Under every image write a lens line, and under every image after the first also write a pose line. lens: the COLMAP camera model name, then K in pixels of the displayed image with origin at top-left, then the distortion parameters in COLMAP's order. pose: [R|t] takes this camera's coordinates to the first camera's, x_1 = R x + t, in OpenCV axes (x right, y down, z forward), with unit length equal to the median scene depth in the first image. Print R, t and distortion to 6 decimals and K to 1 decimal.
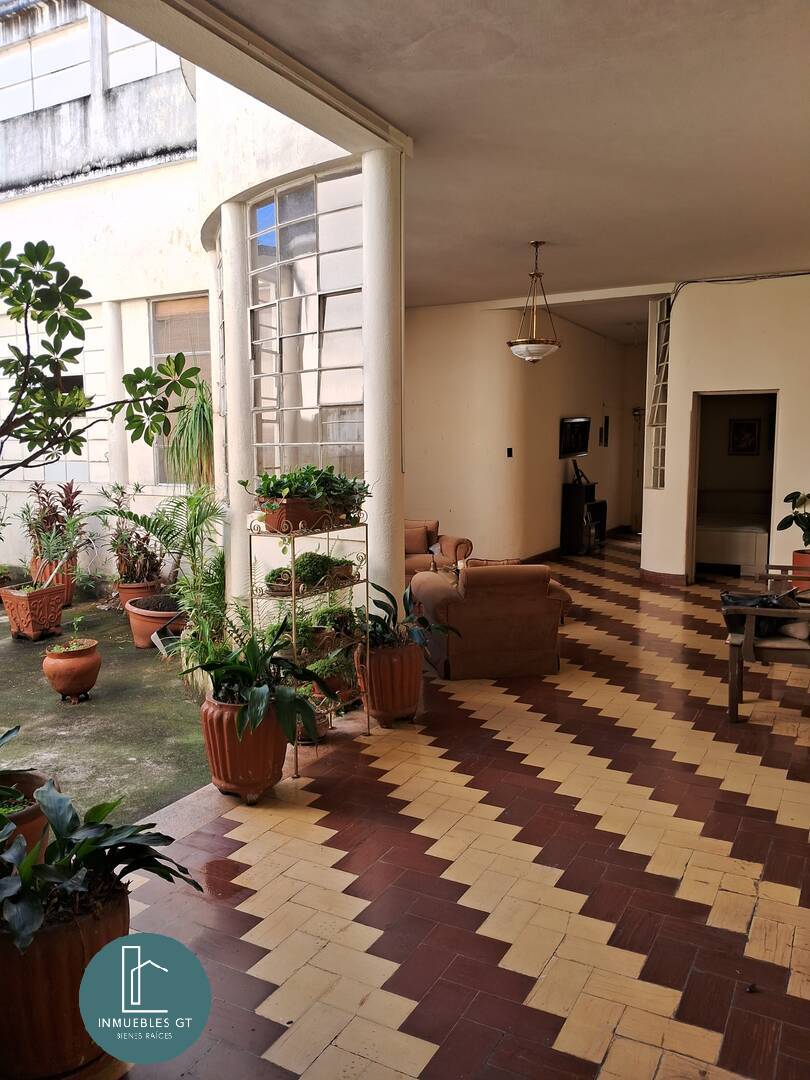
lens RADIAL K [[844.4, 0, 406.2], [0, 844.4, 530.1], [0, 0, 1]] dist [0.036561, -0.037508]
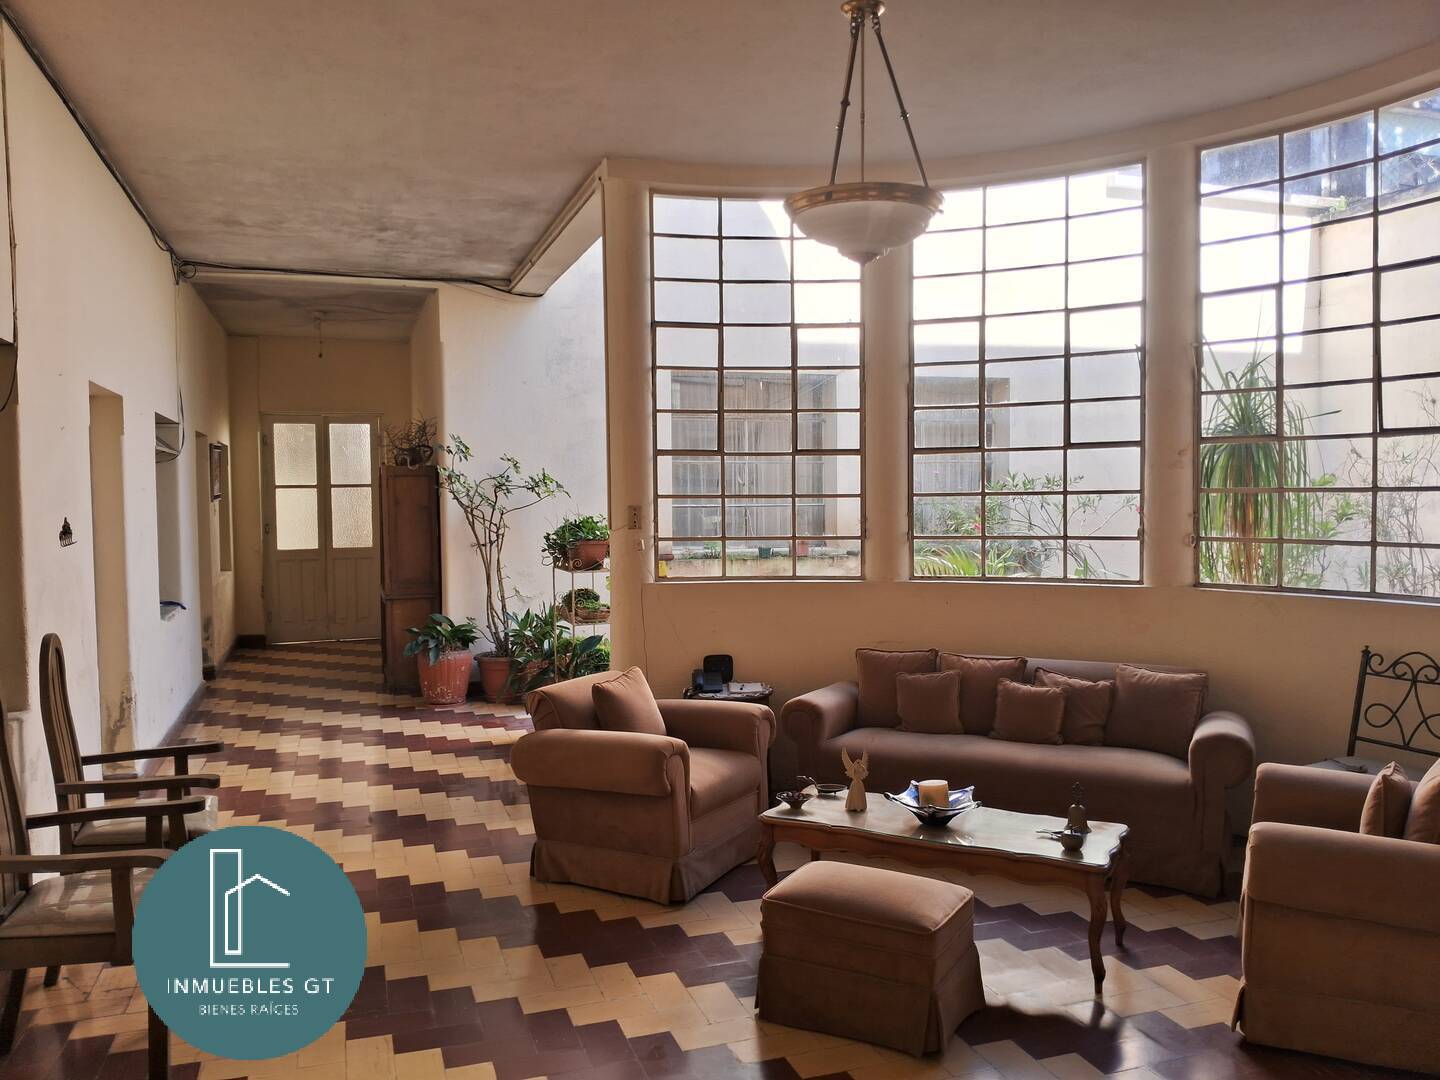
lens RADIAL K [[1125.8, 0, 713.8], [0, 1125.8, 540.4], [0, 0, 1]] dist [0.036561, -0.037508]
pose [[-0.679804, 0.022933, -0.733035, 0.372612], [-0.069542, 0.992992, 0.095558, -0.082397], [0.730089, 0.115938, -0.673445, 0.886276]]
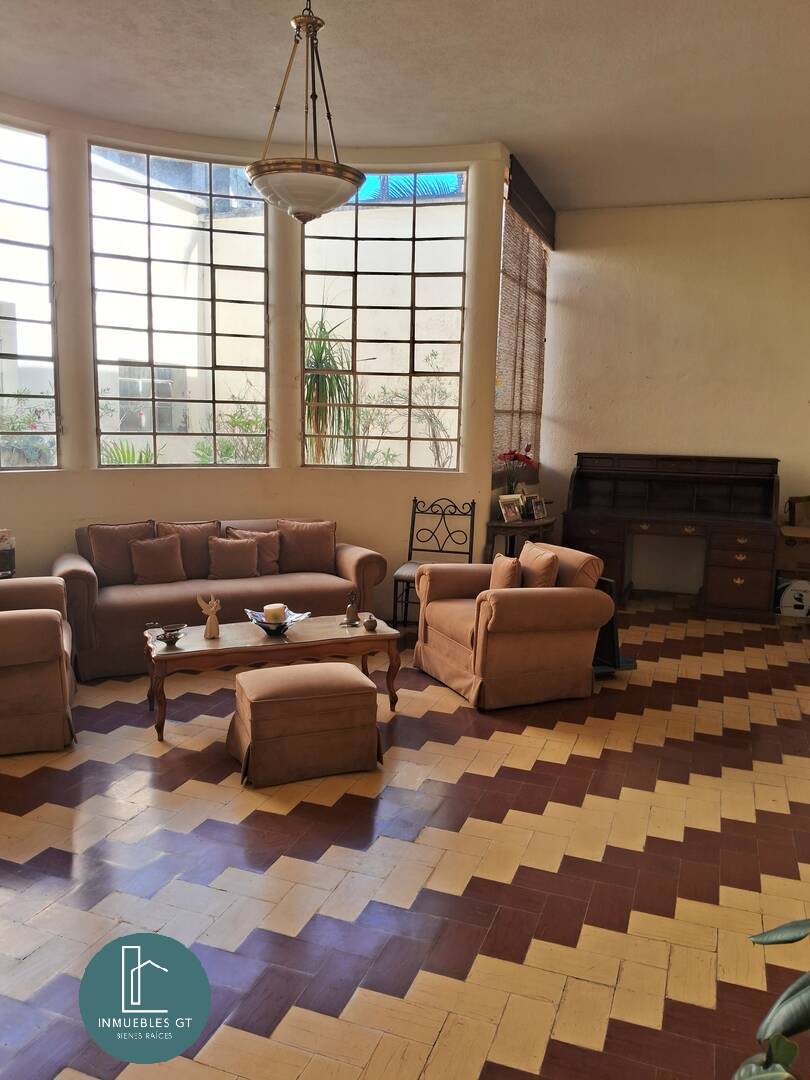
lens RADIAL K [[844.4, 0, 397.6], [0, 844.4, 549.8], [0, 0, 1]] dist [0.036561, -0.037508]
pose [[0.136415, 0.150259, -0.979190, 0.438027], [-0.117665, 0.983891, 0.134588, -0.060673], [0.983639, 0.096856, 0.151897, 0.705910]]
